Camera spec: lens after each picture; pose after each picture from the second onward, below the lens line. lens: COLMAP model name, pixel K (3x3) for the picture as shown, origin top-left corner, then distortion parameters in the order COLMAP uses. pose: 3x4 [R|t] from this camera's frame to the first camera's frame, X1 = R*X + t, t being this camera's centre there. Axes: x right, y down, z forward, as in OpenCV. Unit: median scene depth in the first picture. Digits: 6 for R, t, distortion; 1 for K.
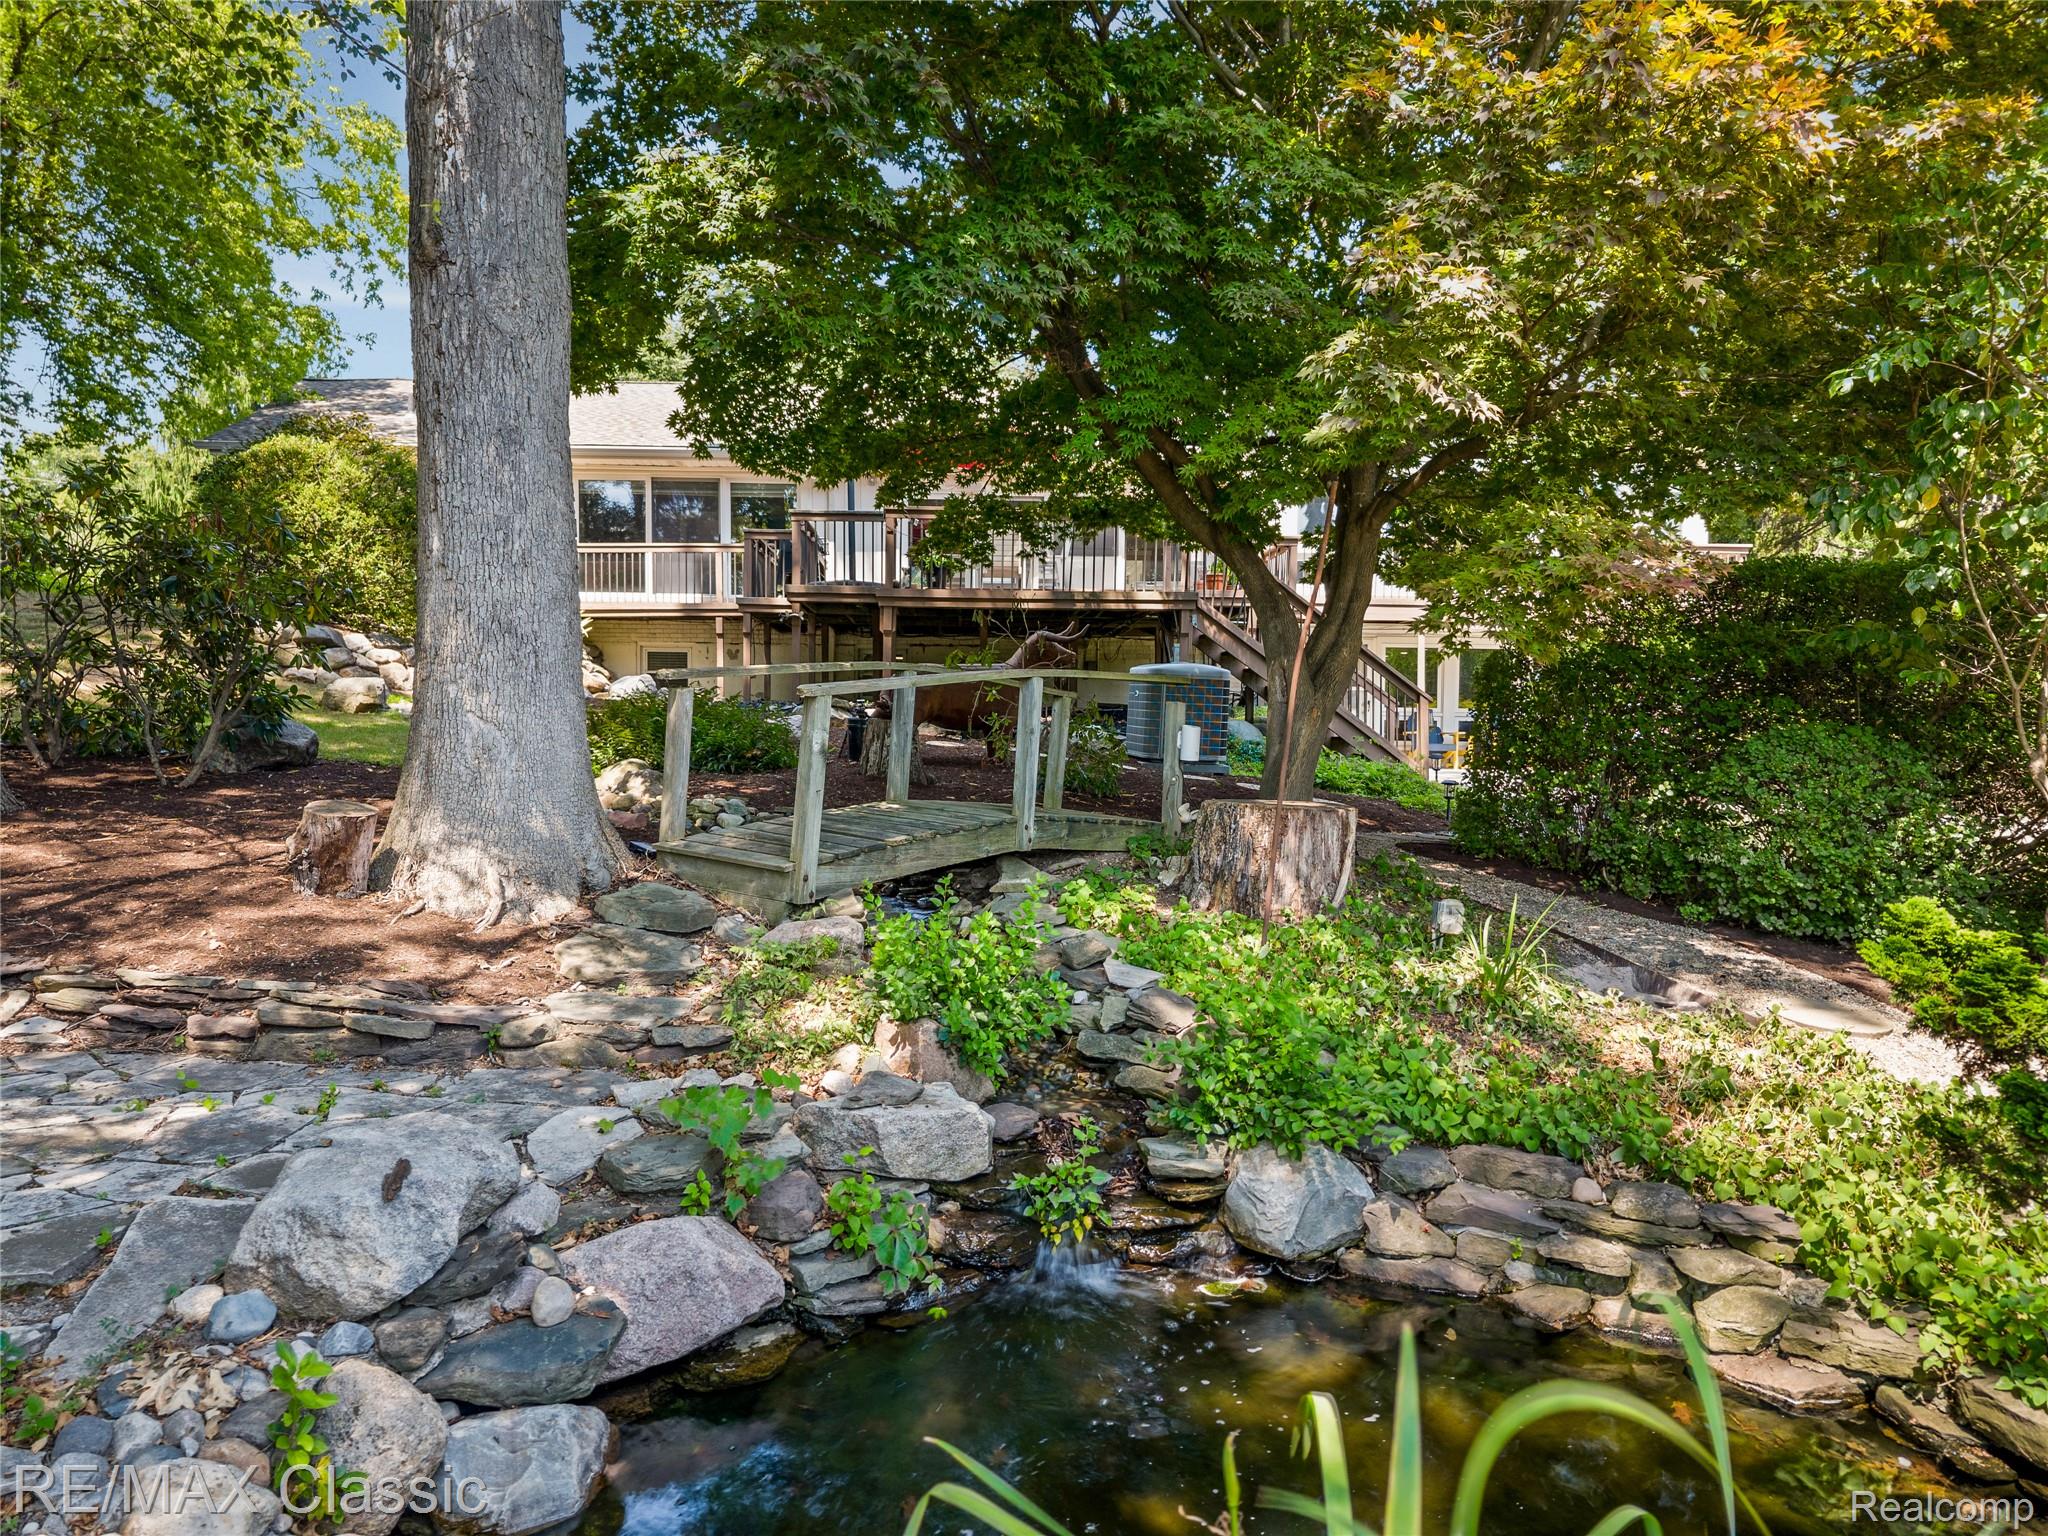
lens RADIAL K [[1394.8, 0, 1024.0], [0, 1394.8, 768.0], [0, 0, 1]] dist [0.005618, 0.000558]
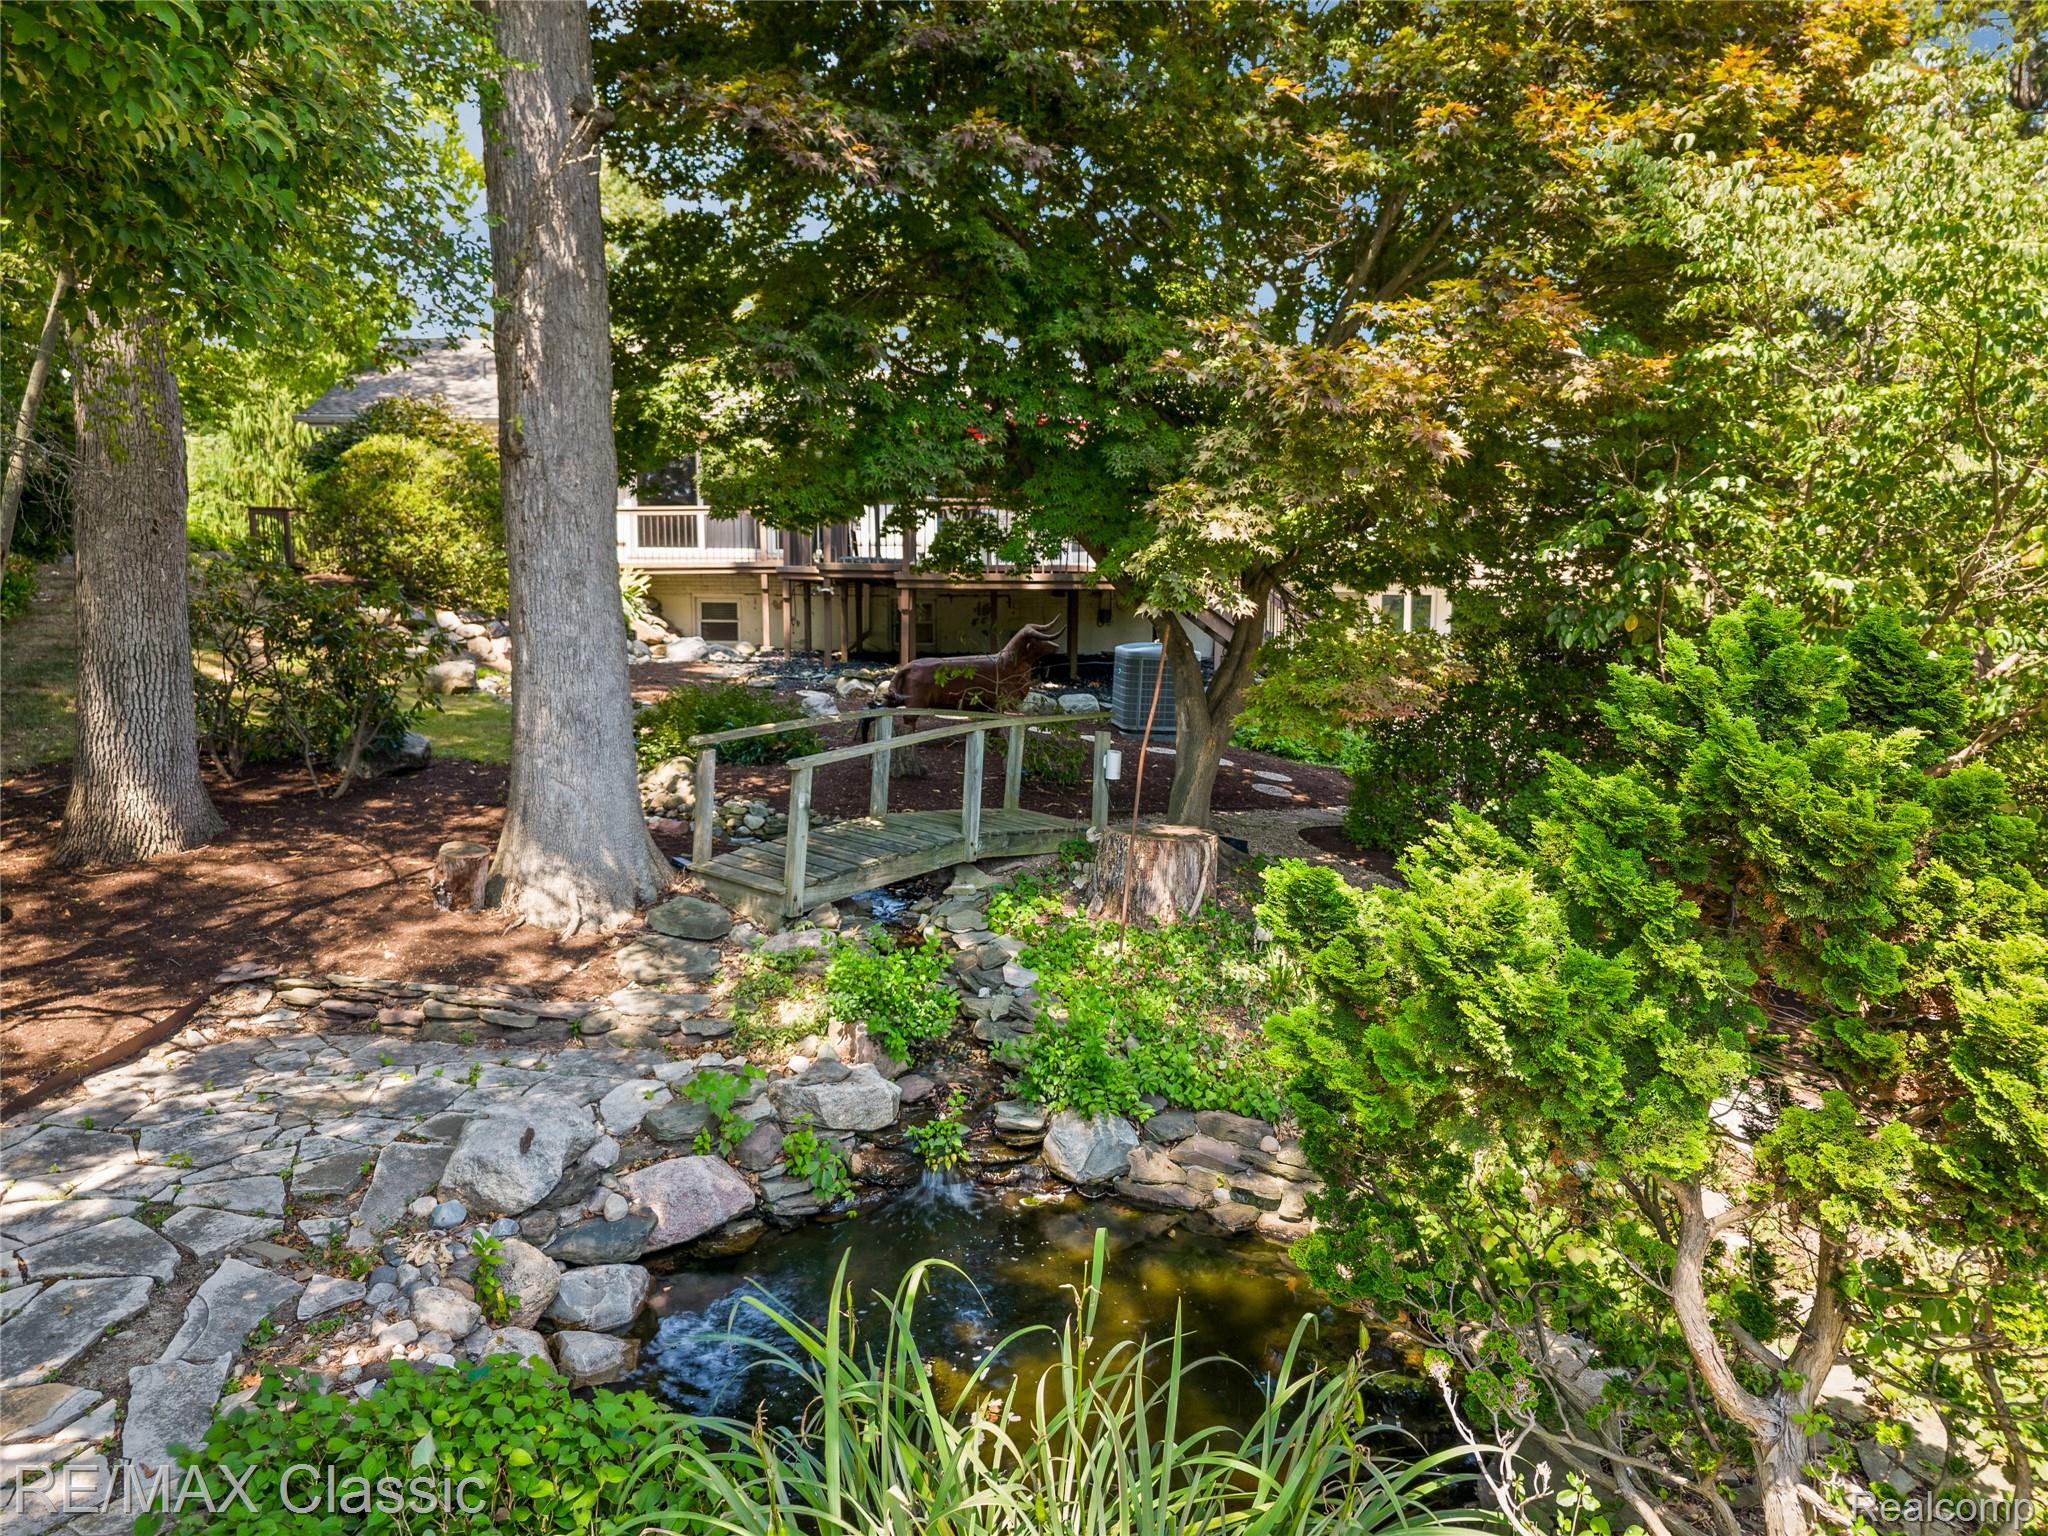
lens RADIAL K [[1394.8, 0, 1024.0], [0, 1394.8, 768.0], [0, 0, 1]] dist [0.005618, 0.000558]
pose [[0.998929, 0.002966, -0.046167, 0.190291], [0.000849, 0.996601, 0.082381, -0.234020], [0.046254, -0.082332, 0.995531, -0.507695]]
